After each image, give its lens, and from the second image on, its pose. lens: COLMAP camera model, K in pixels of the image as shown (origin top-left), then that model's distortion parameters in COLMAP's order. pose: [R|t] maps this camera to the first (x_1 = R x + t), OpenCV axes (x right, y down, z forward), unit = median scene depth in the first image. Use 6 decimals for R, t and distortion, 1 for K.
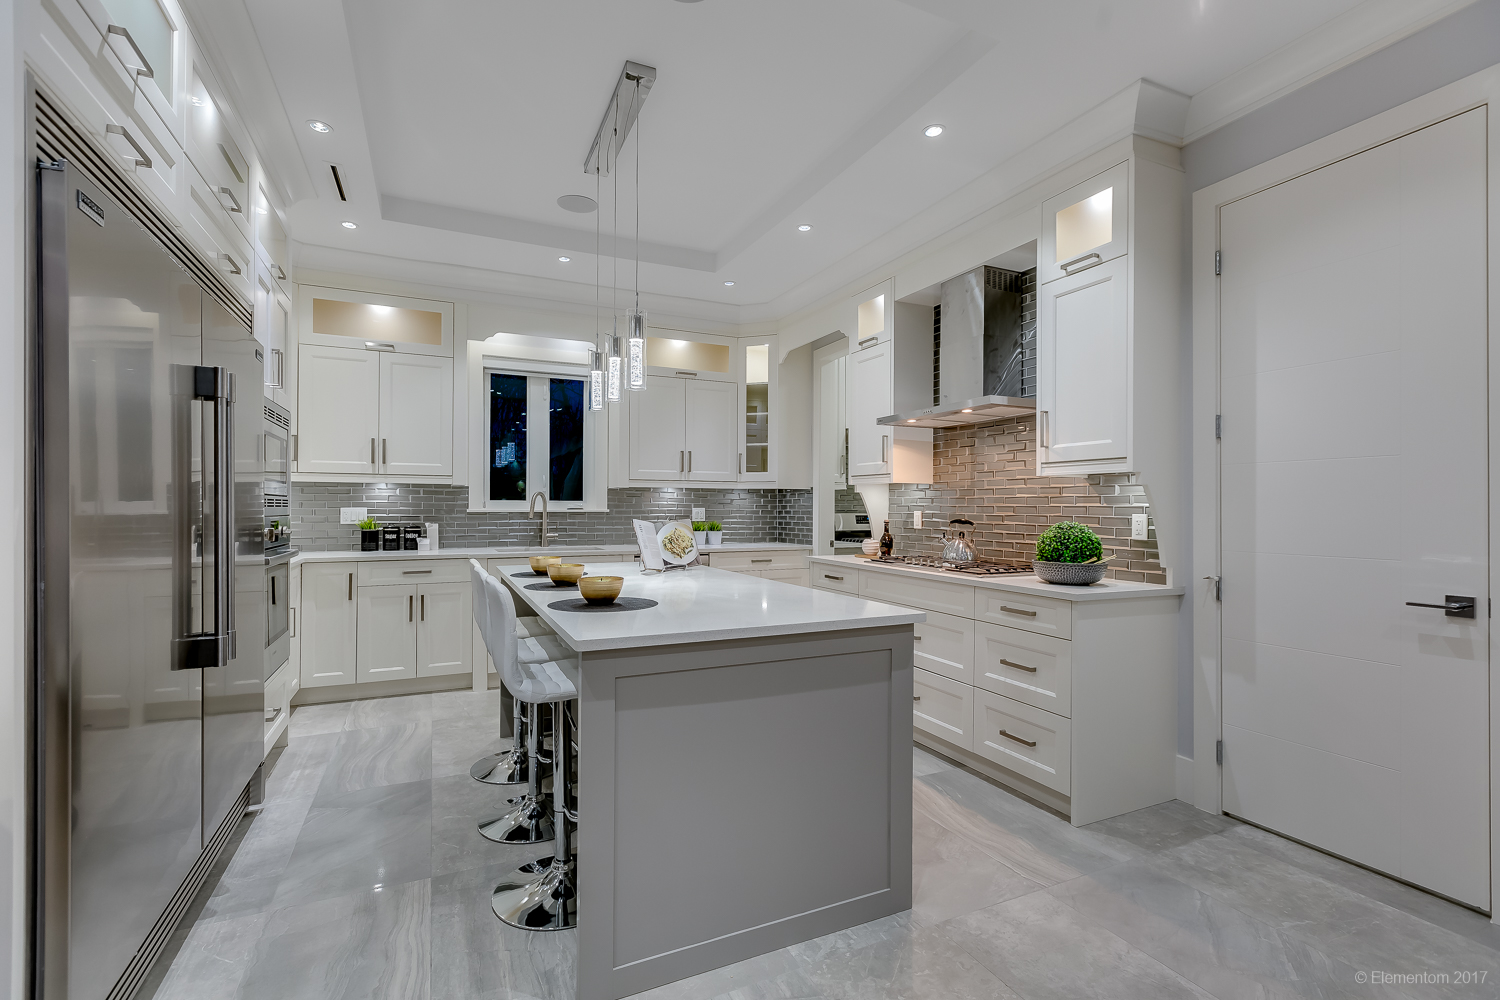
lens RADIAL K [[684.4, 0, 755.7], [0, 684.4, 504.0], [0, 0, 1]] dist [0.004104, -0.000320]
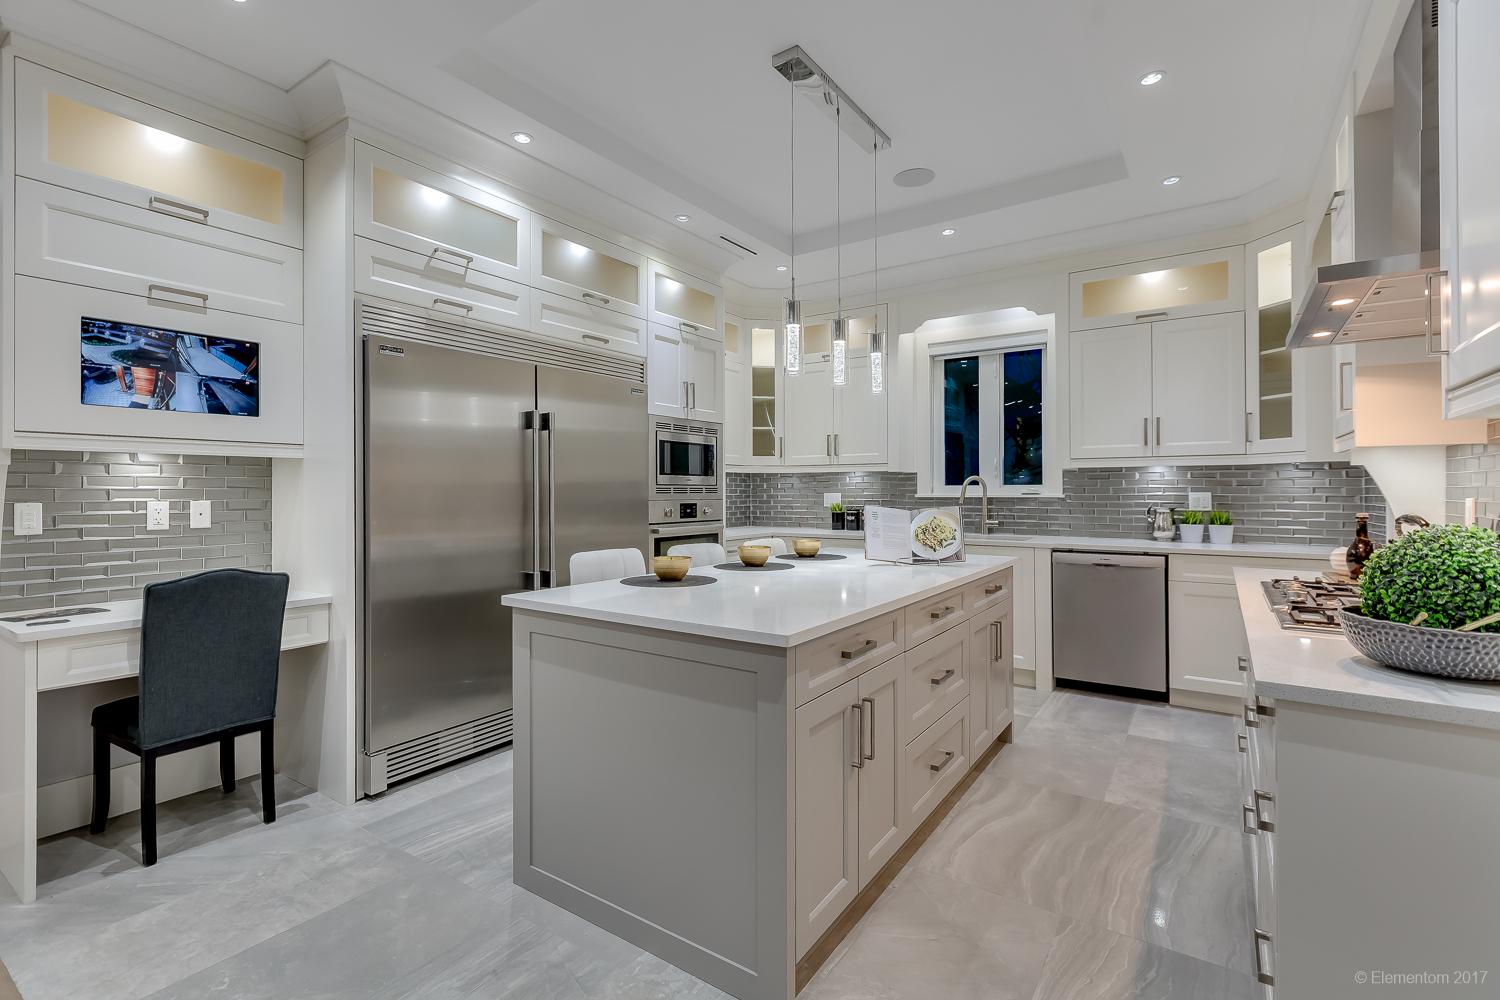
lens RADIAL K [[684.4, 0, 722.0], [0, 684.4, 484.7], [0, 0, 1]] dist [0.004104, -0.000320]
pose [[0.497493, -0.012546, -0.867377, 0.394269], [0.008797, 0.999917, -0.009418, 0.000121], [0.867424, -0.002945, 0.497562, 0.257638]]
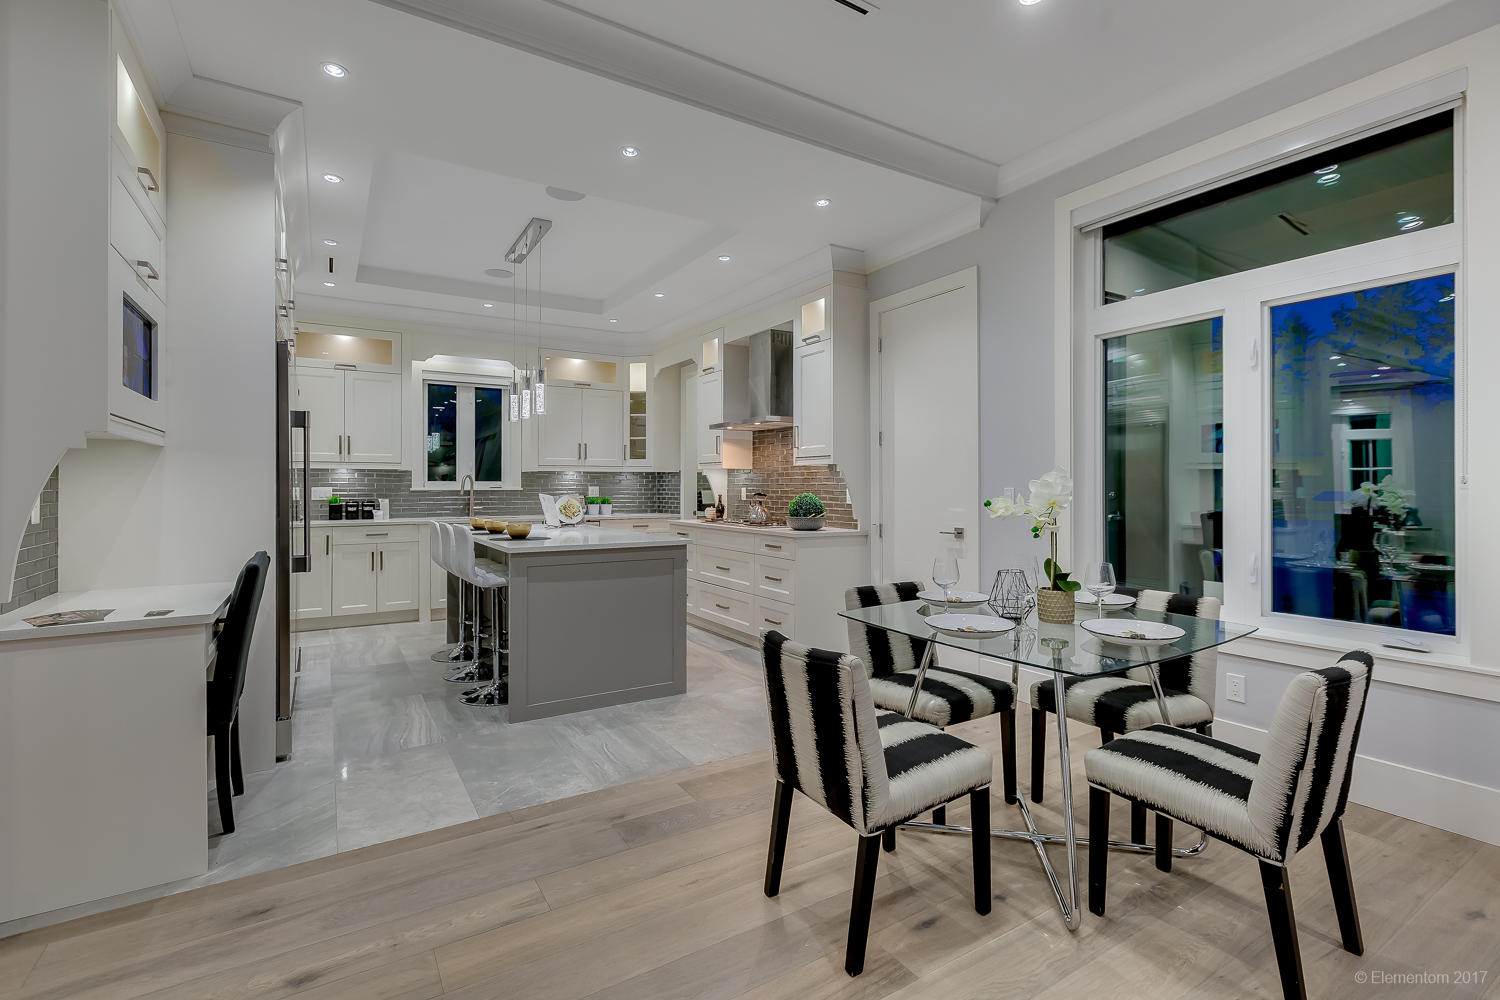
lens RADIAL K [[684.4, 0, 748.8], [0, 684.4, 481.7], [0, 0, 1]] dist [0.004104, -0.000320]
pose [[0.993970, -0.003837, 0.109586, 0.089304], [0.004080, 0.999990, -0.001993, 0.000471], [-0.109577, 0.002428, 0.993975, -0.430185]]
